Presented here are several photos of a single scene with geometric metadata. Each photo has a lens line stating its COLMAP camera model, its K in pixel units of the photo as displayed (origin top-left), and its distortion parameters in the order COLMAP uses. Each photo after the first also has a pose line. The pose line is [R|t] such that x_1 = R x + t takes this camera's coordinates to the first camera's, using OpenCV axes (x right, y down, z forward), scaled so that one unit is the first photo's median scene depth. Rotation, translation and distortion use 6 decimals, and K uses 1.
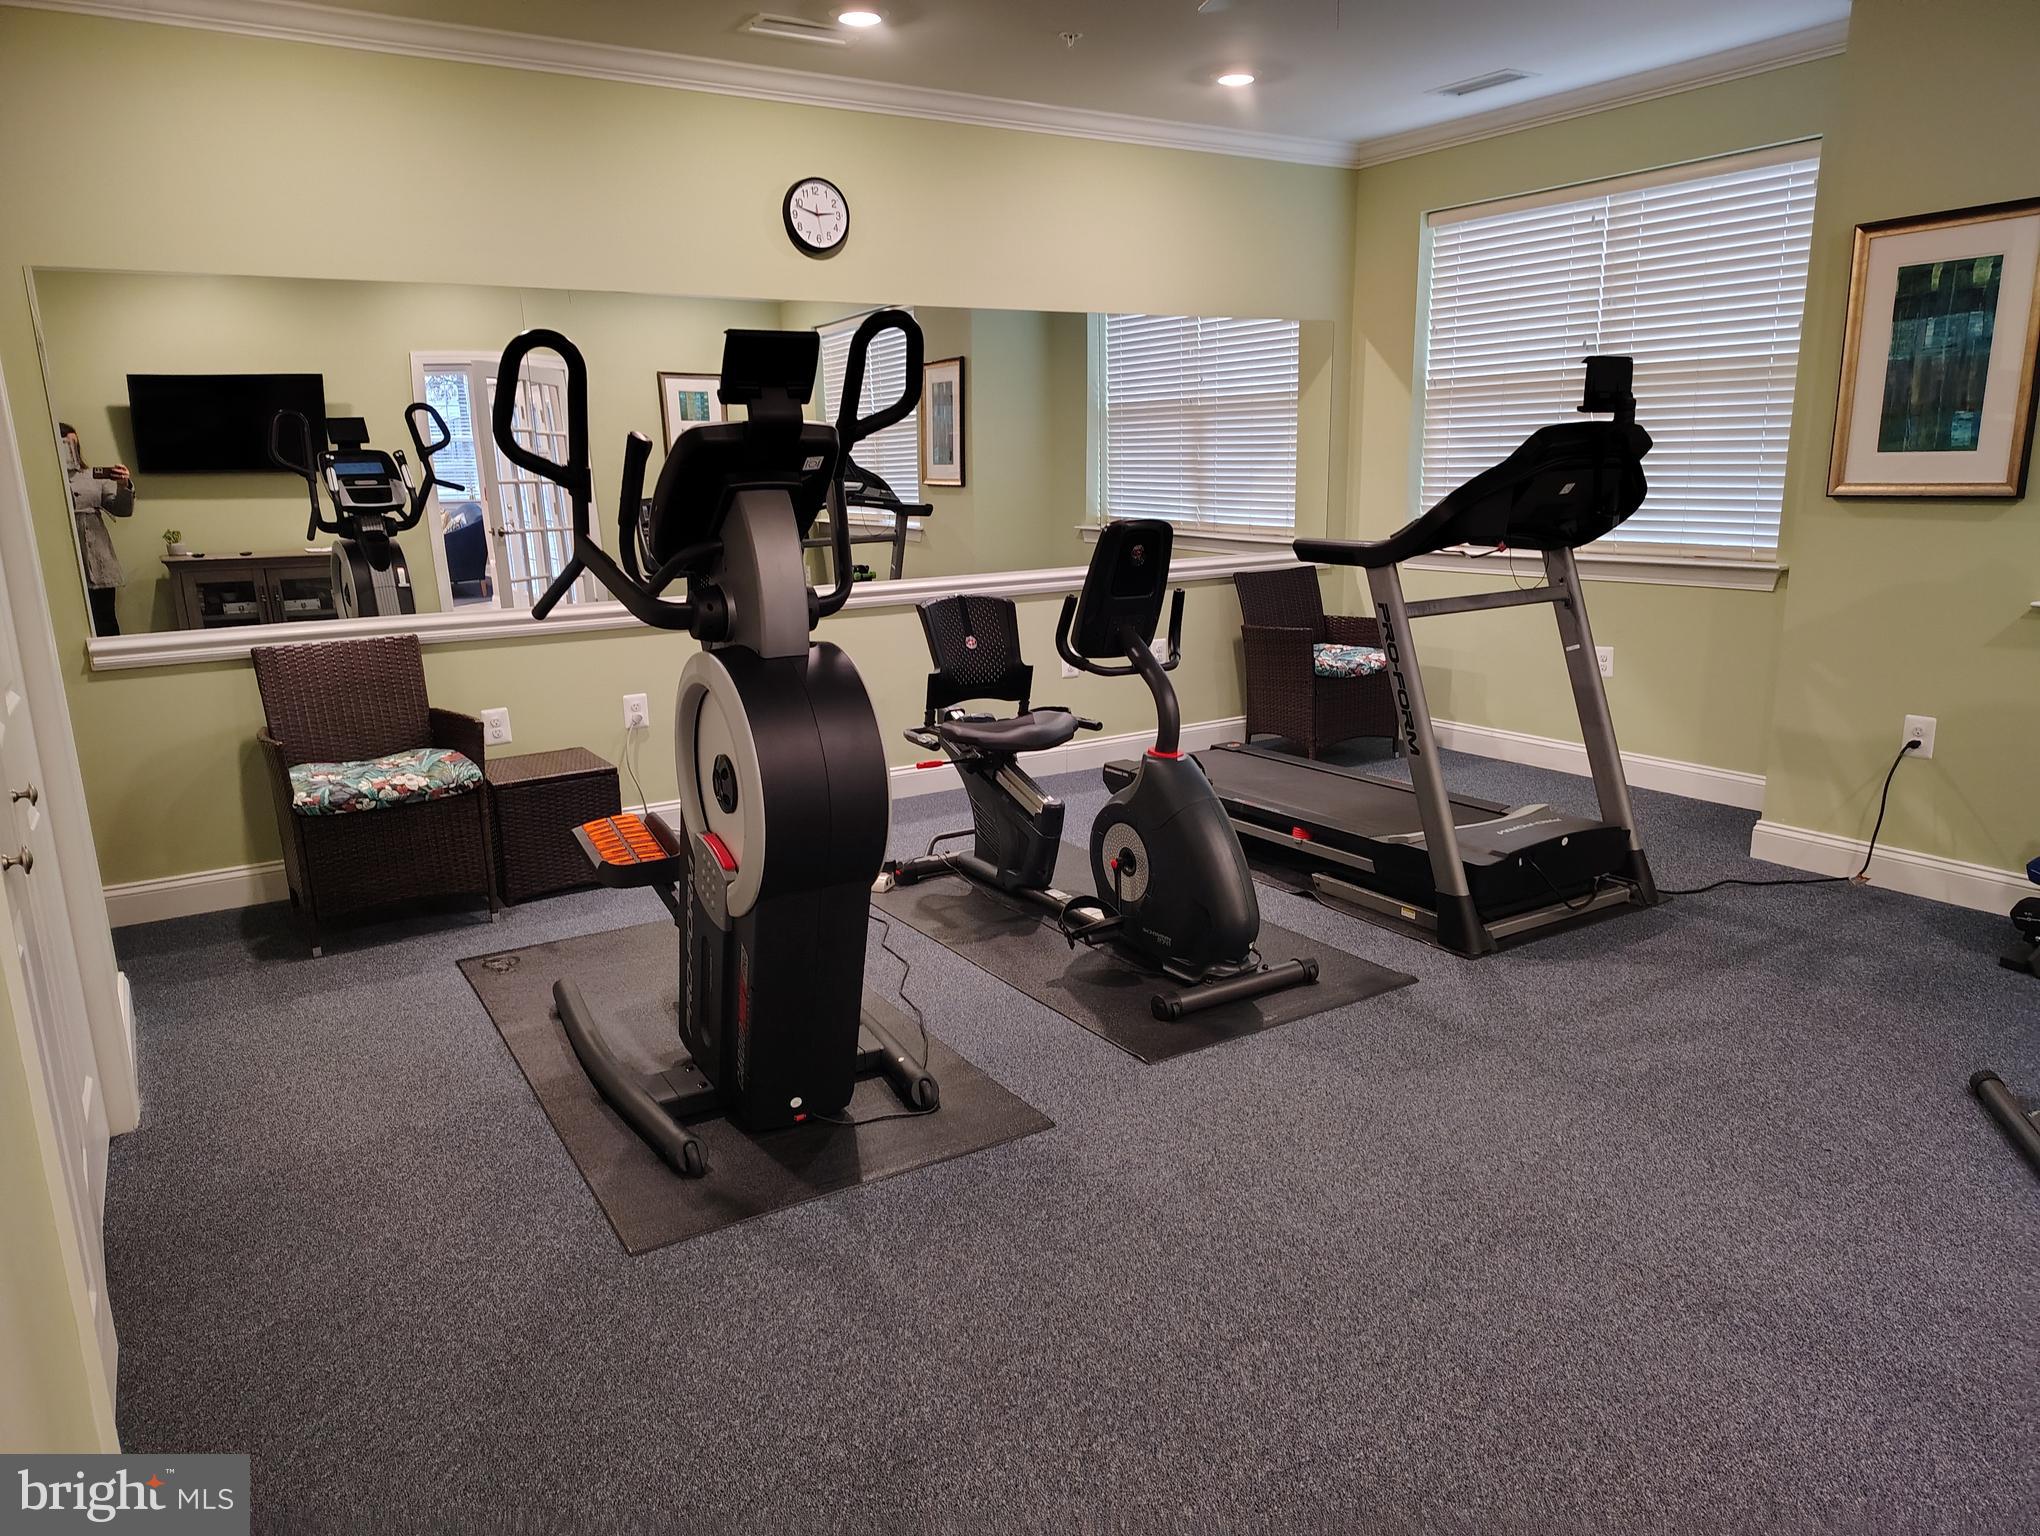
lens RADIAL K [[1399.8, 0, 1021.2], [0, 1399.8, 772.6], [0, 0, 1]] dist [0.001216, 0.002495]
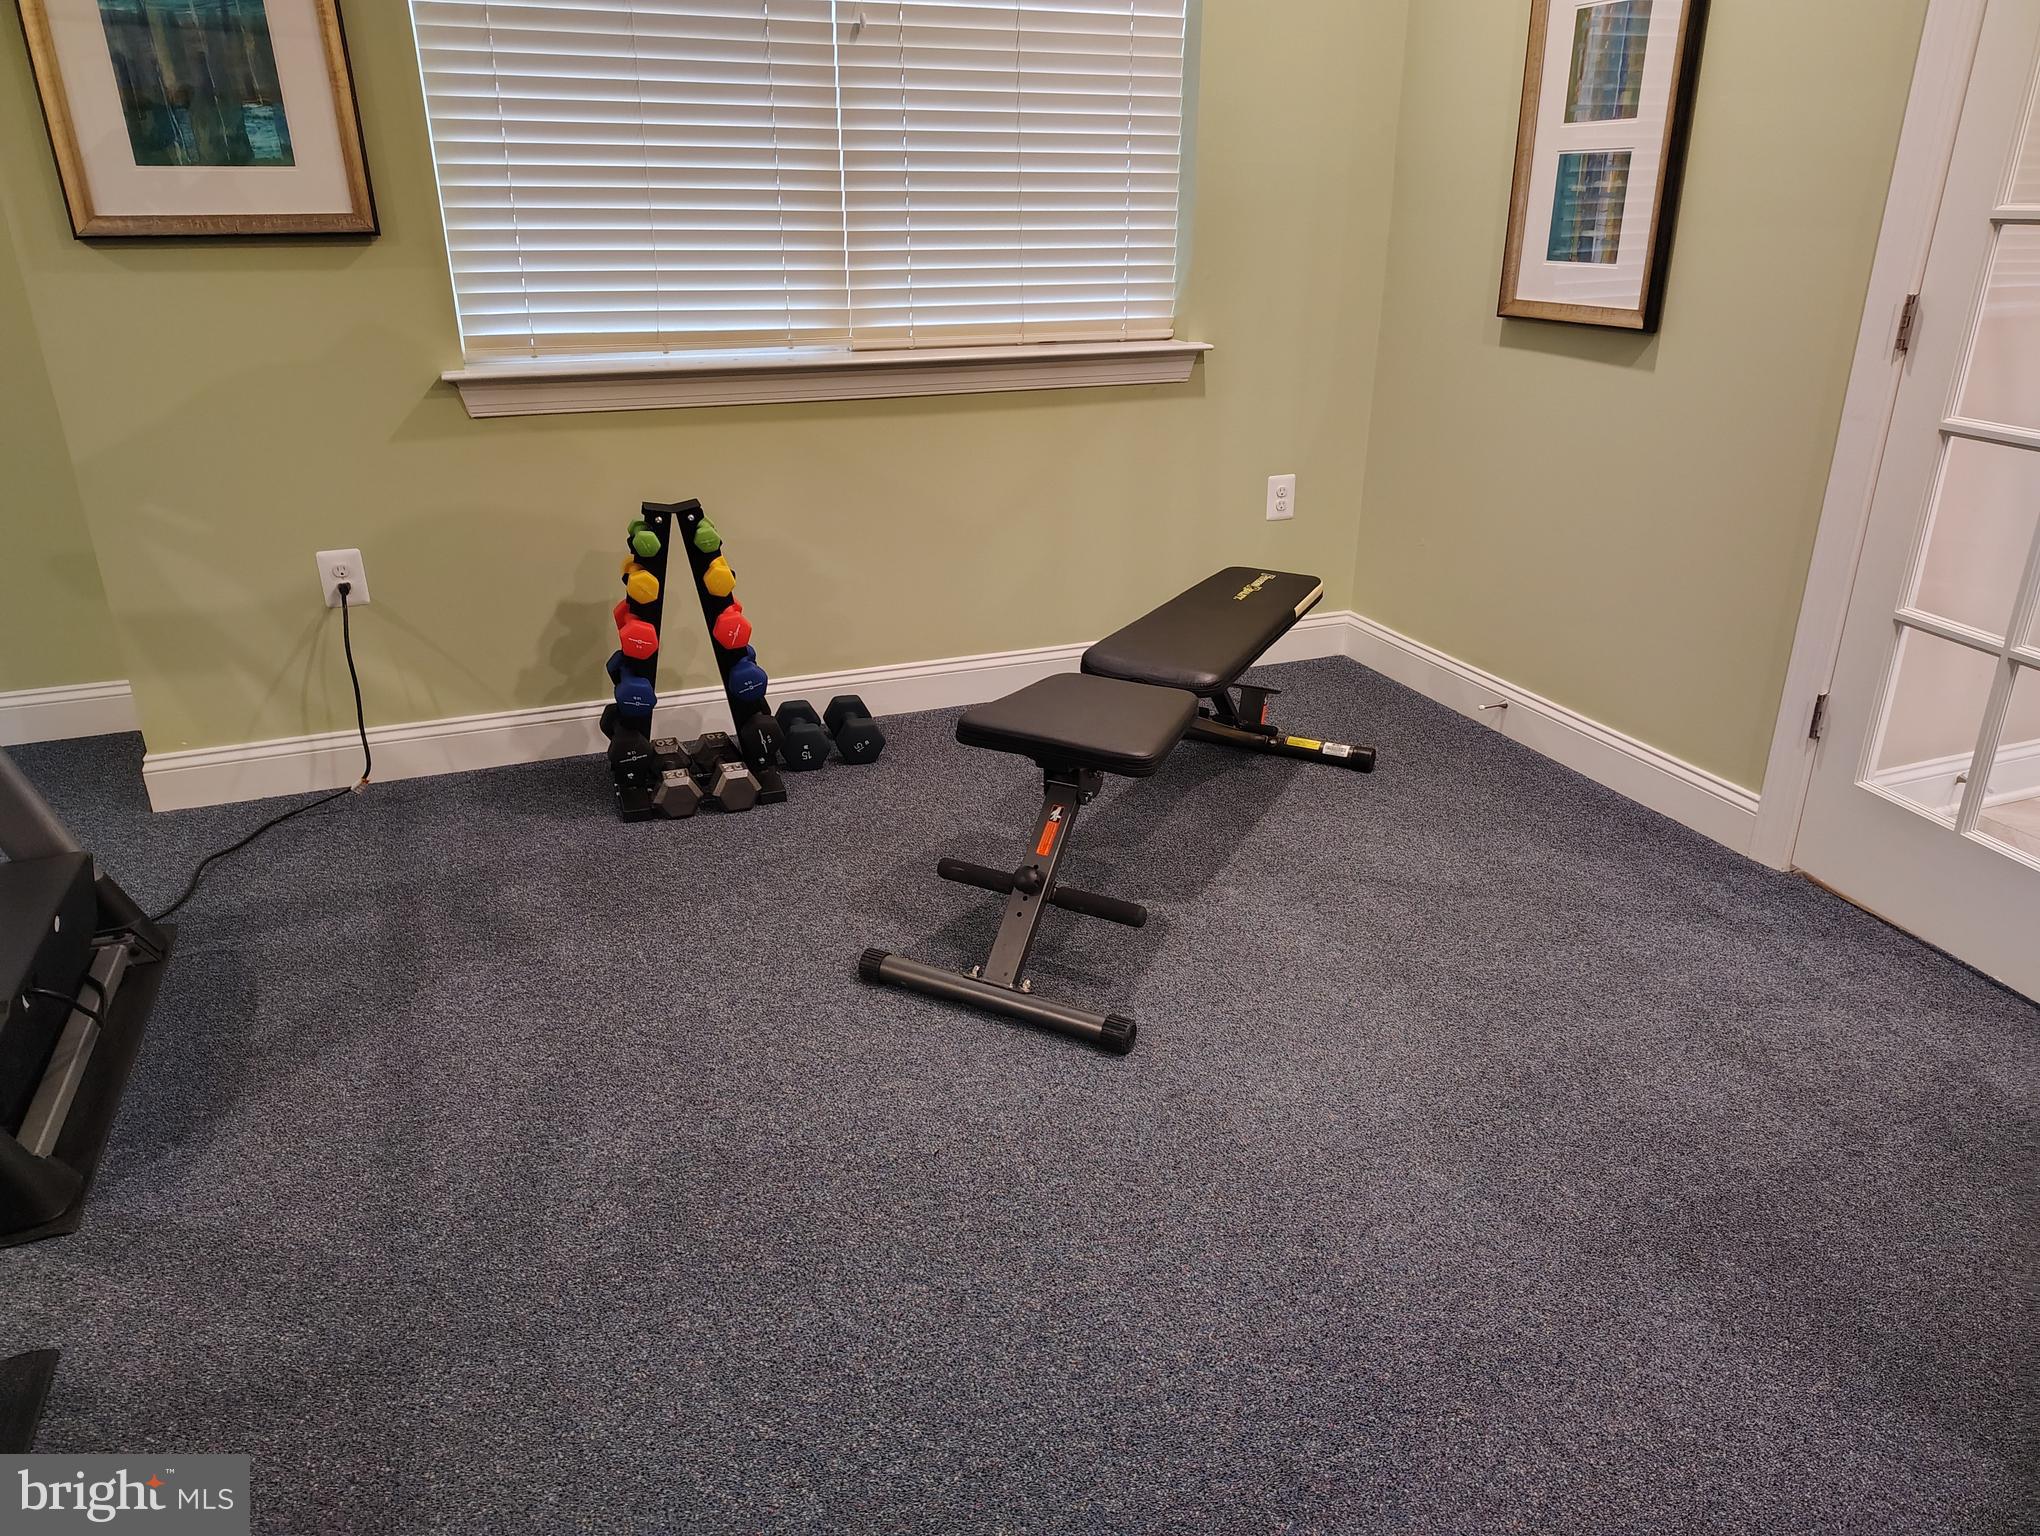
lens RADIAL K [[1399.8, 0, 1023.3], [0, 1399.8, 769.0], [0, 0, 1]] dist [0.001216, 0.002495]
pose [[0.175677, -0.351304, 0.919632, -0.008636], [0.213483, 0.925526, 0.312774, -0.088524], [-0.961022, 0.141379, 0.237591, 0.507570]]
